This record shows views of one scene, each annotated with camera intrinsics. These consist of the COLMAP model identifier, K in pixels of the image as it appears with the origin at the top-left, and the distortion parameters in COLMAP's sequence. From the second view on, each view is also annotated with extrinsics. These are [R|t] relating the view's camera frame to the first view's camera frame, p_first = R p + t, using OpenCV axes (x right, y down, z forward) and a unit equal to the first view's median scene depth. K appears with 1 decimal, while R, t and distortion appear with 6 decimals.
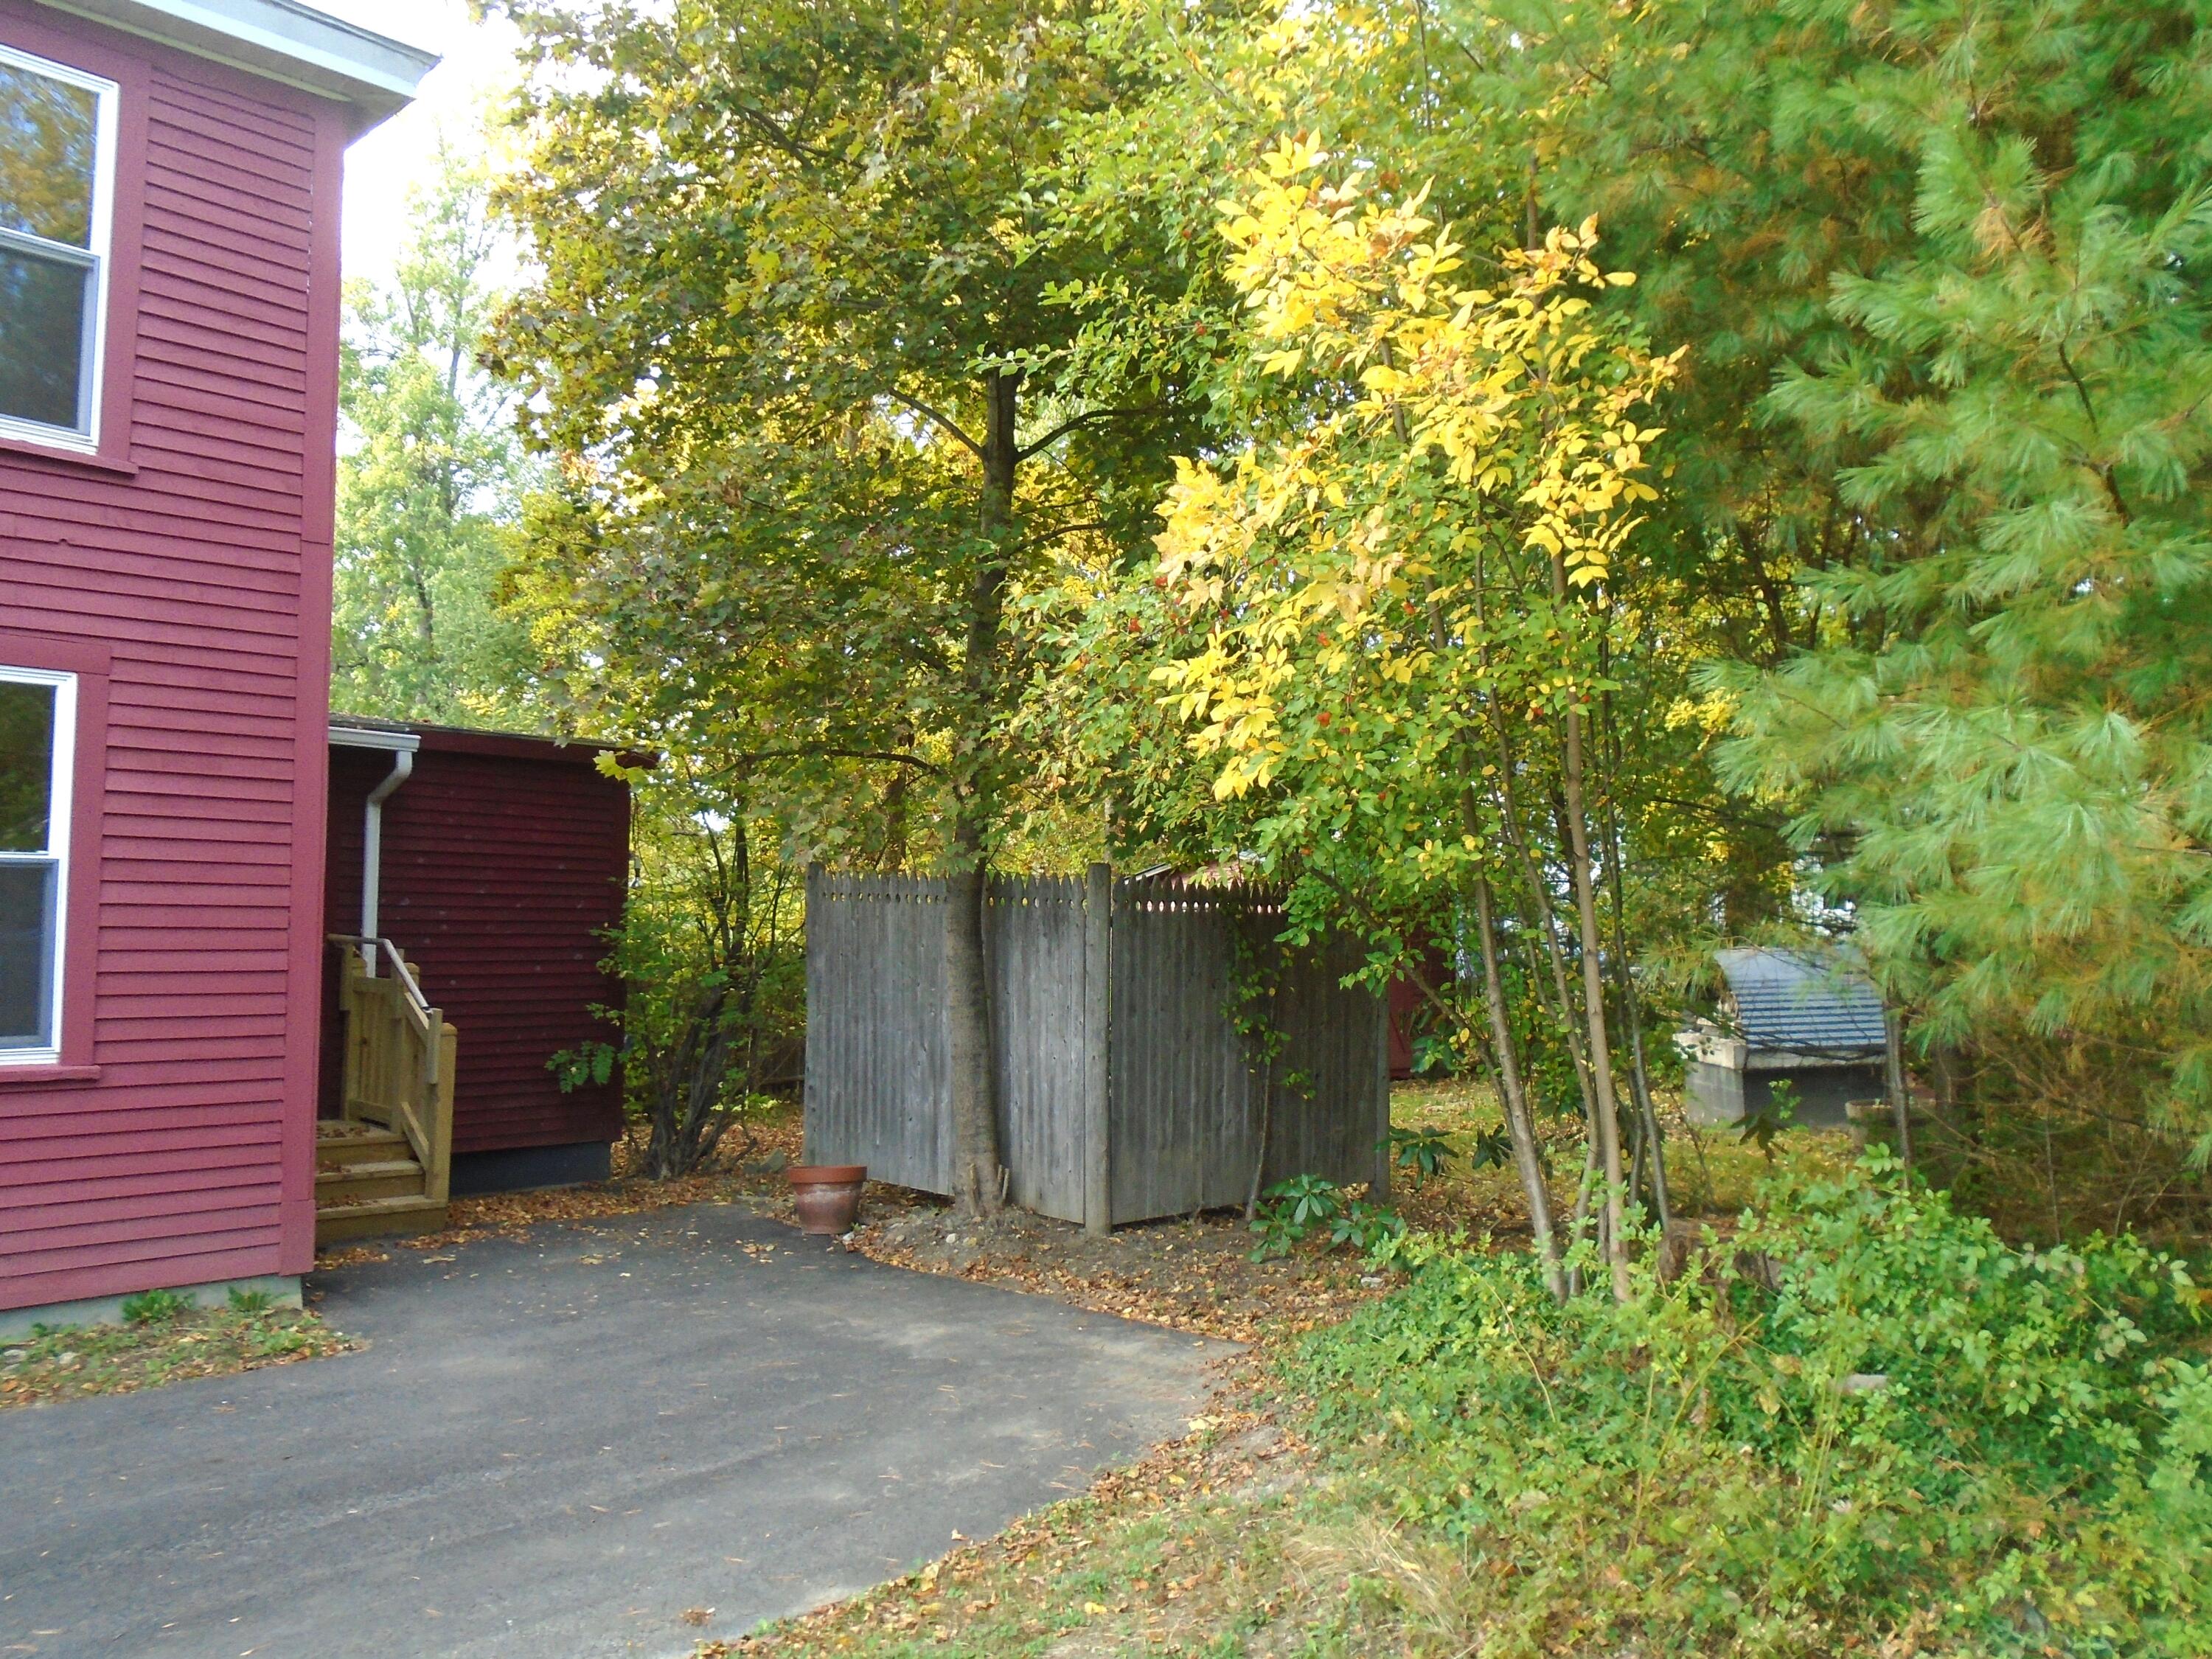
lens RADIAL K [[1725.0, 0, 1099.0], [0, 1725.0, 828.2], [0, 0, 1]] dist [0.000695, -0.000153]
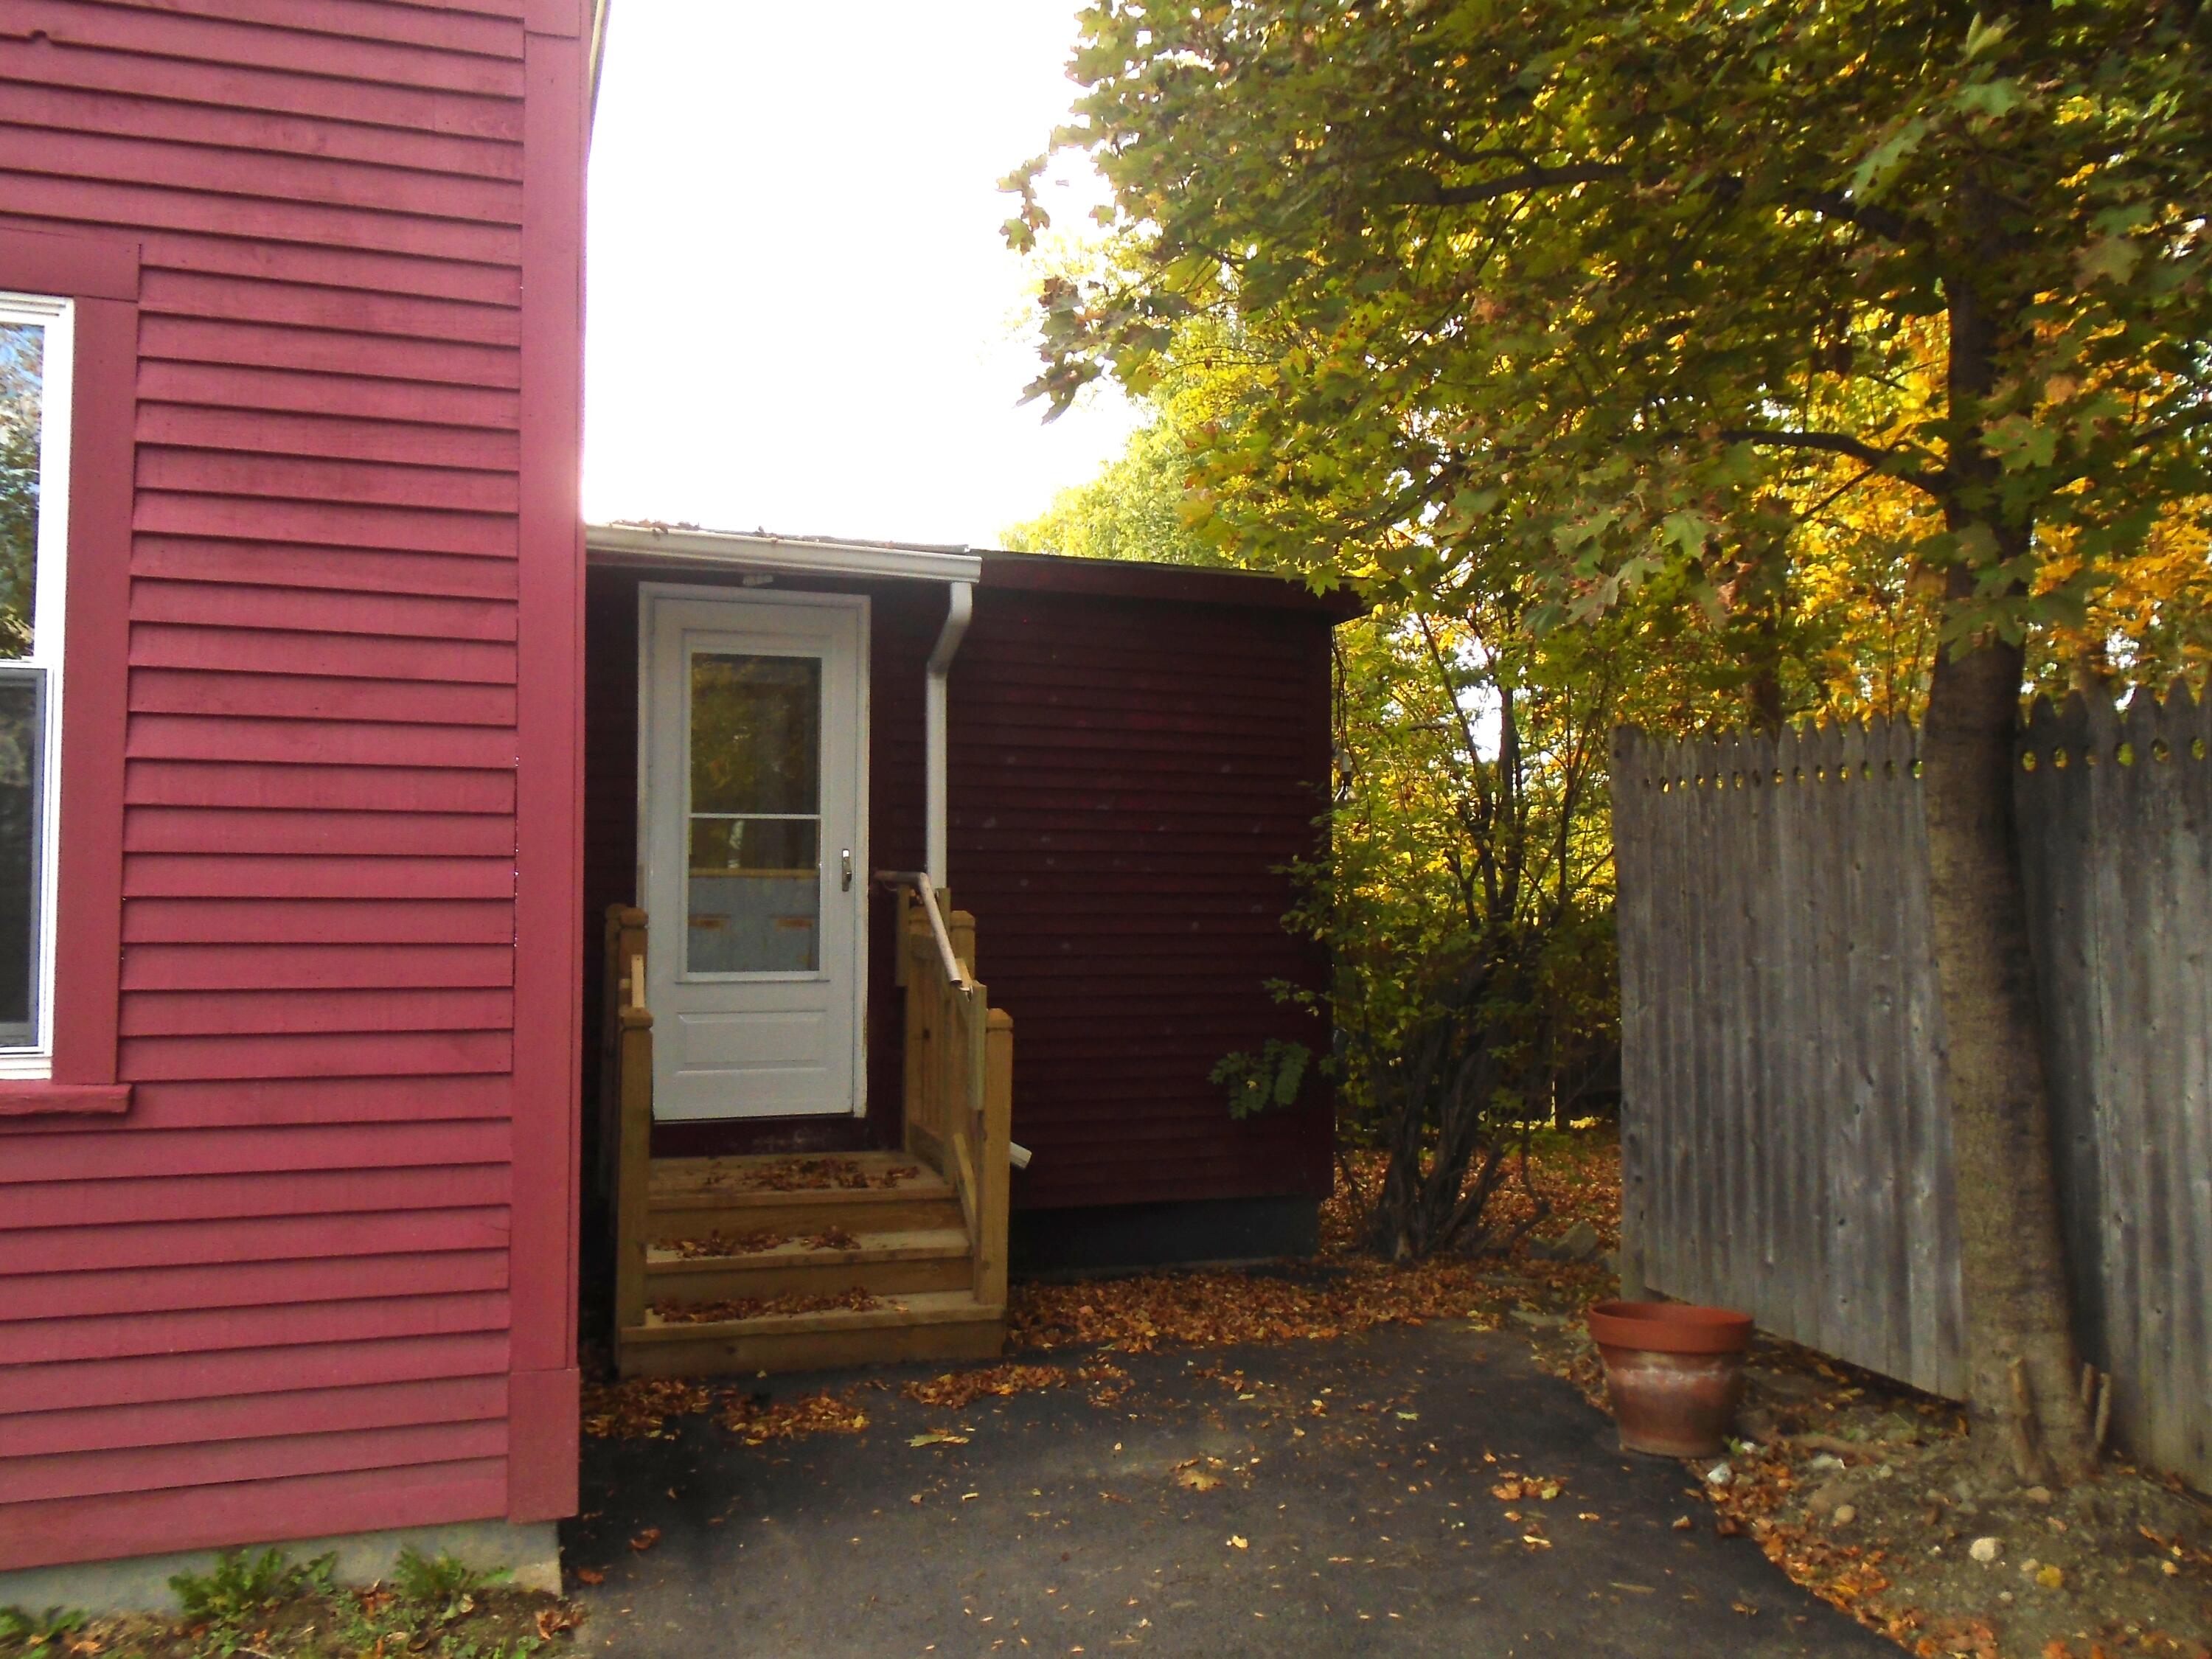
lens RADIAL K [[1725.0, 0, 1099.0], [0, 1725.0, 828.2], [0, 0, 1]] dist [0.000695, -0.000153]
pose [[0.891407, -0.028239, -0.452322, -0.077266], [0.032131, 0.999483, 0.000922, 0.052700], [0.452063, -0.015355, 0.891854, 0.498889]]
